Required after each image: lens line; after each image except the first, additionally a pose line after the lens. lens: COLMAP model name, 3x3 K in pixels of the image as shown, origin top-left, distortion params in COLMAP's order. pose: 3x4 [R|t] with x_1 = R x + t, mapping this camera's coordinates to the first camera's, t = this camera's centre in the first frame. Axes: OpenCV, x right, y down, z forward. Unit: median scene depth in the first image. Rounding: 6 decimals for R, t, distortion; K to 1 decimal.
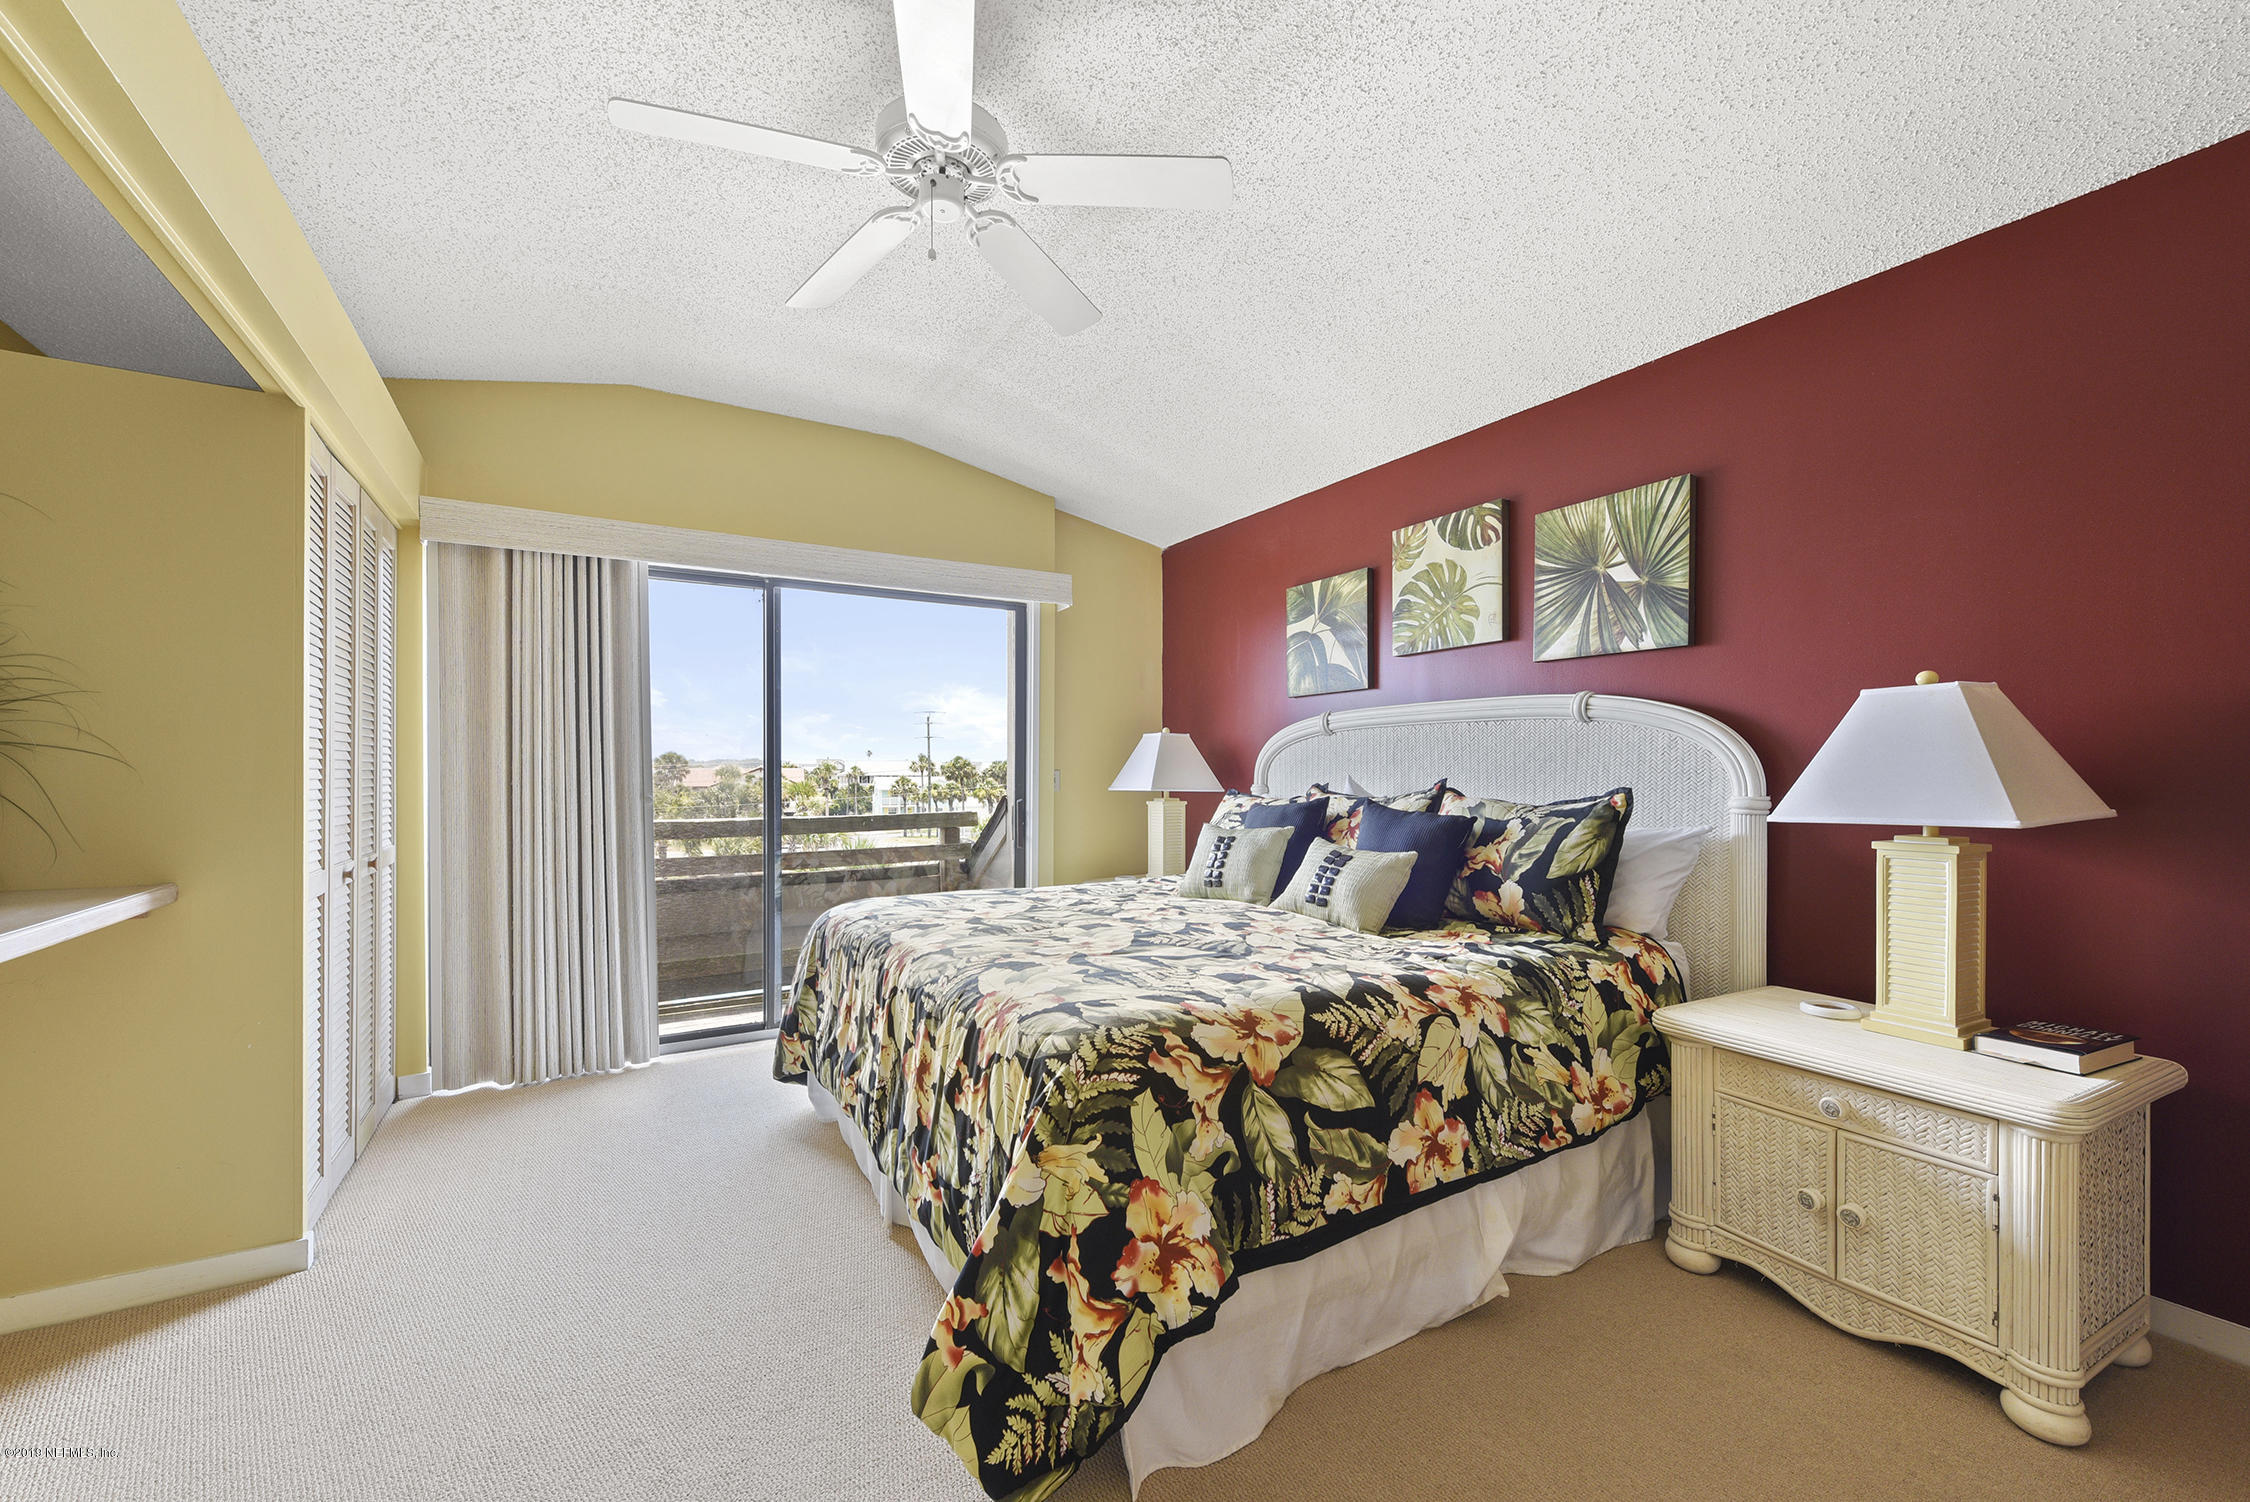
lens RADIAL K [[901.6, 0, 1126.8], [0, 901.6, 771.2], [0, 0, 1]] dist [0.002610, 0.000089]
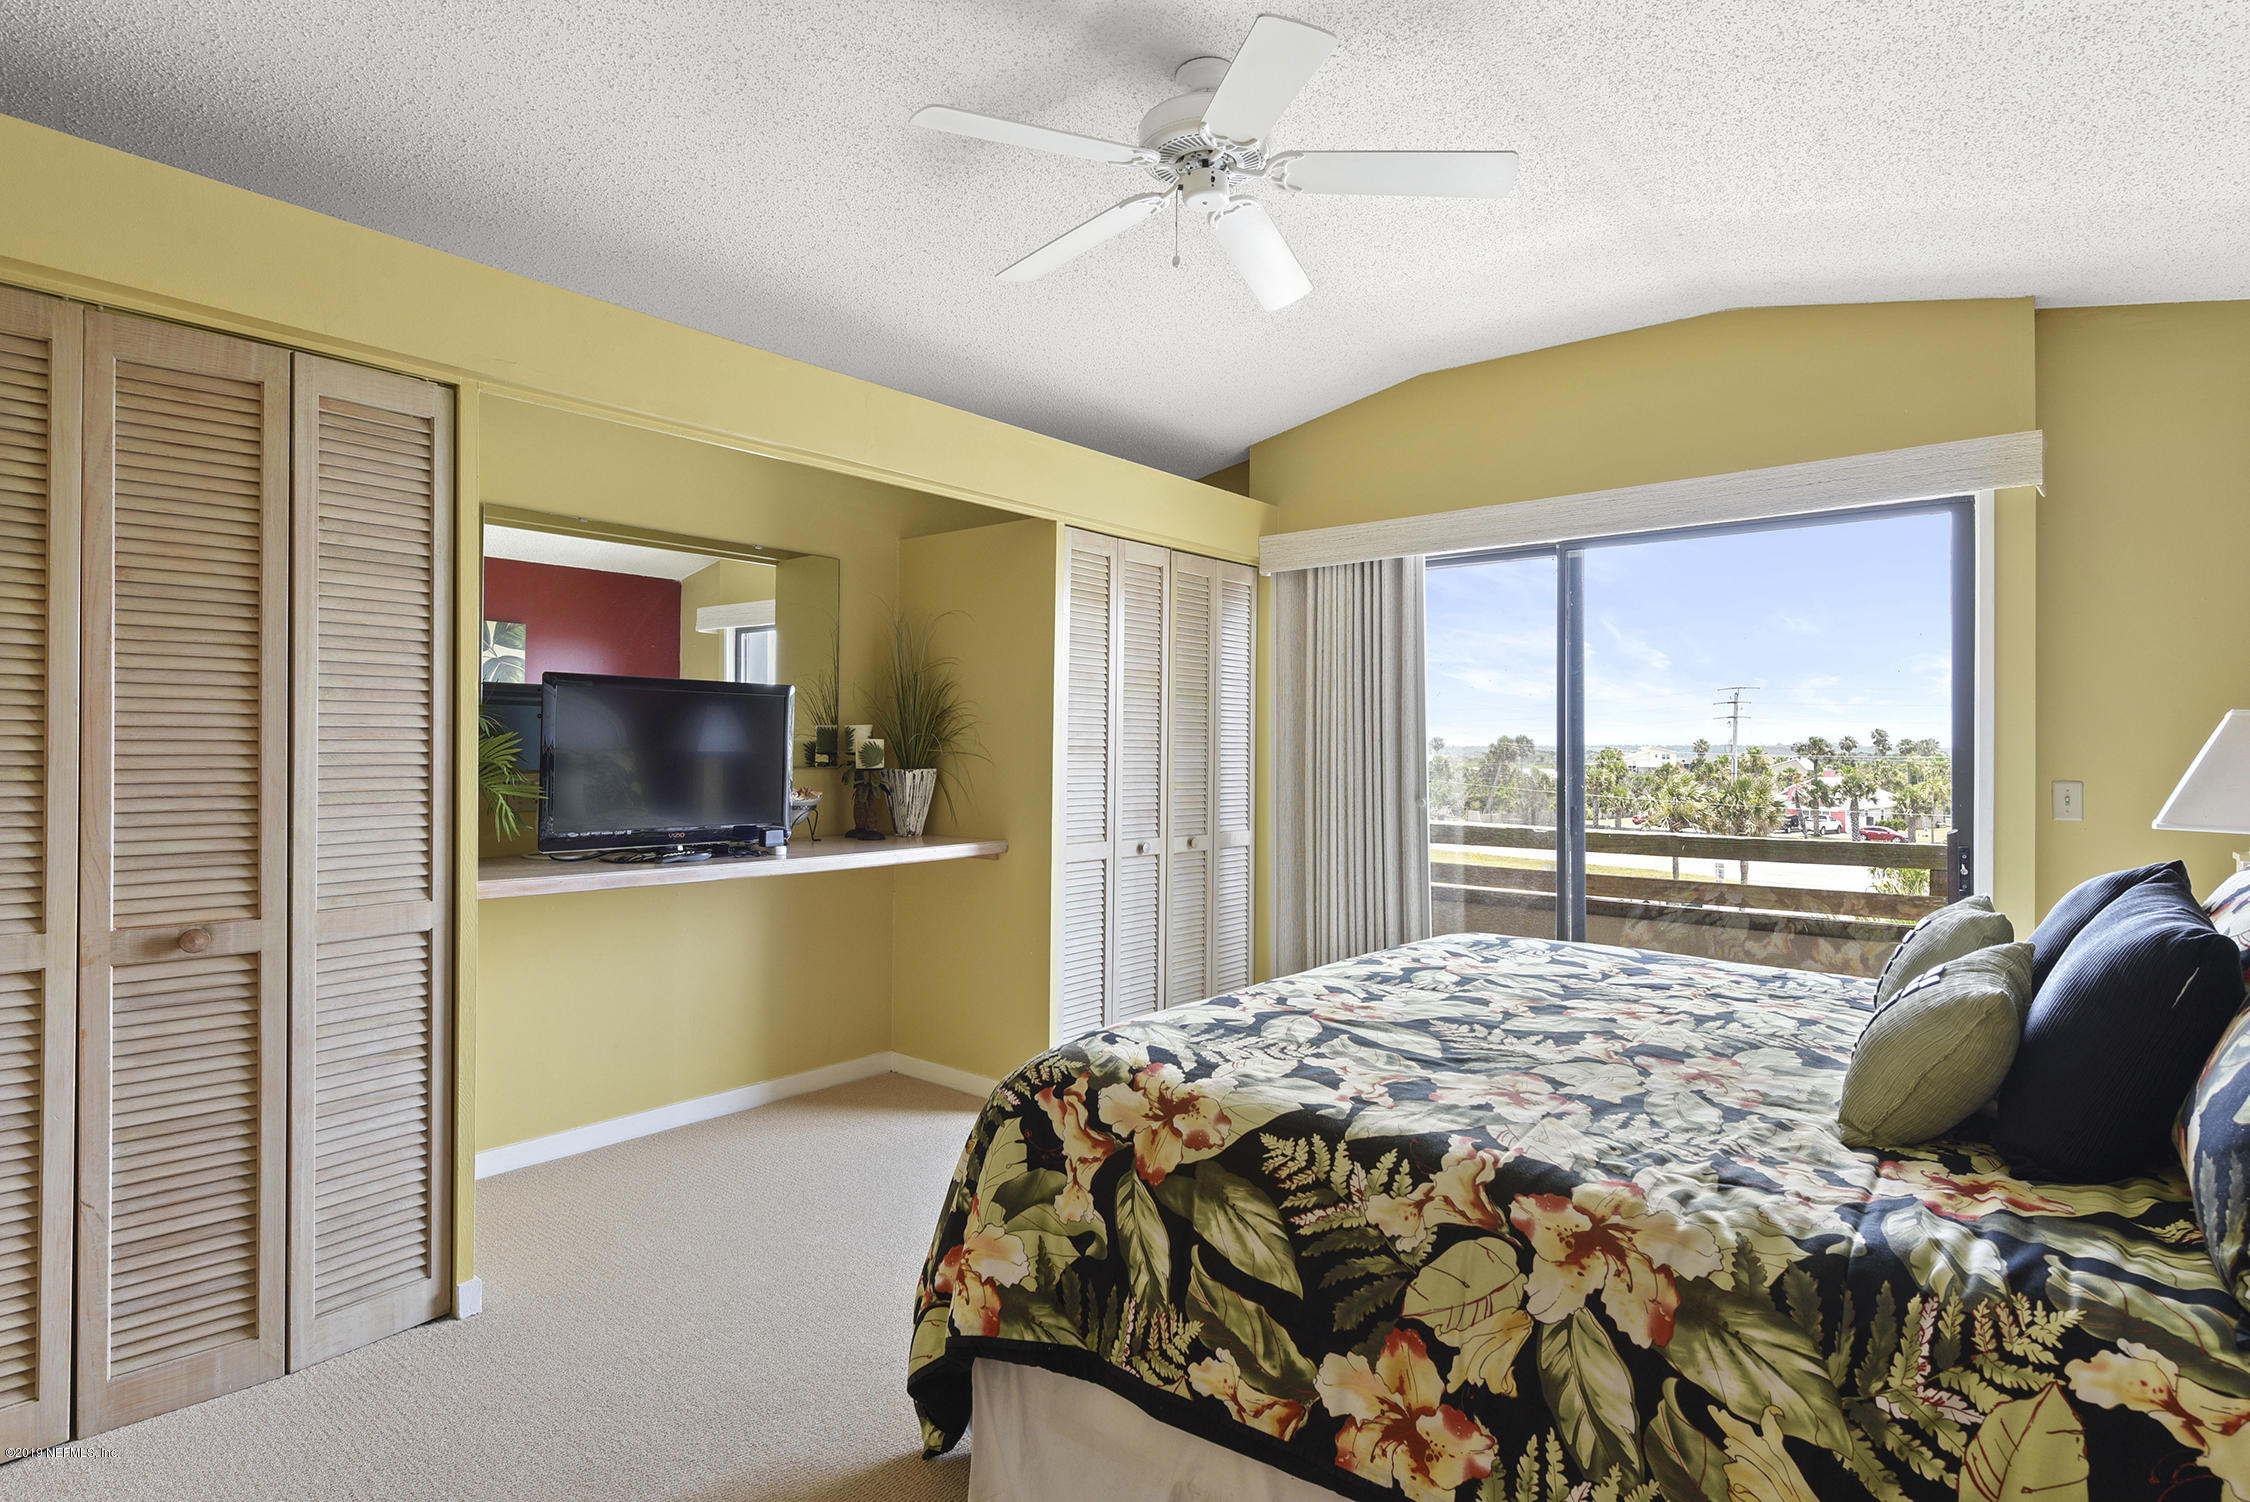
lens RADIAL K [[1172.8, 0, 1125.0], [0, 1172.8, 751.0], [0, 0, 1]] dist [-0.001718, -0.000664]
pose [[0.327696, 0.000737, -0.944783, 1.005355], [-0.010529, 0.999940, -0.002872, -0.030440], [0.944725, 0.010889, 0.327684, 0.557884]]
